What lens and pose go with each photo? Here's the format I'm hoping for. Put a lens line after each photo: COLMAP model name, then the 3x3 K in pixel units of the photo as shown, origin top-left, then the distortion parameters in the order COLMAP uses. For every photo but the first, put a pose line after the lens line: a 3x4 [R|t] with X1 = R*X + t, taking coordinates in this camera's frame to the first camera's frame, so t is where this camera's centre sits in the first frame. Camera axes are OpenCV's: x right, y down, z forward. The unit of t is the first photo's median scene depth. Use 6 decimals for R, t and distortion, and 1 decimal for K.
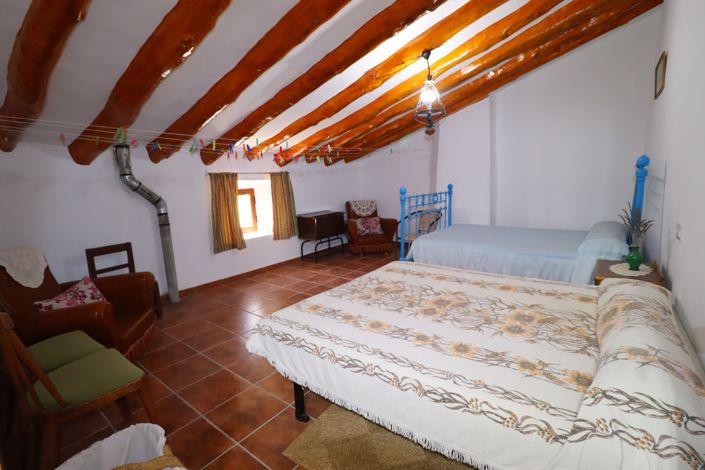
lens RADIAL K [[329.9, 0, 352.1], [0, 329.9, 233.9], [0, 0, 1]] dist [-0.024044, -0.001313]
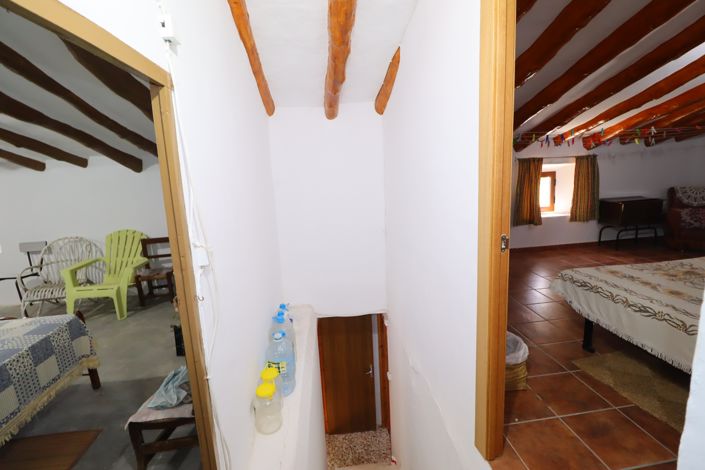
lens RADIAL K [[329.9, 0, 353.6], [0, 329.9, 233.4], [0, 0, 1]] dist [-0.024044, -0.001313]
pose [[0.697209, 0.132212, -0.704571, 0.020218], [-0.093033, 0.991221, 0.093941, 0.026029], [0.710806, 0.000052, 0.703388, -0.241655]]
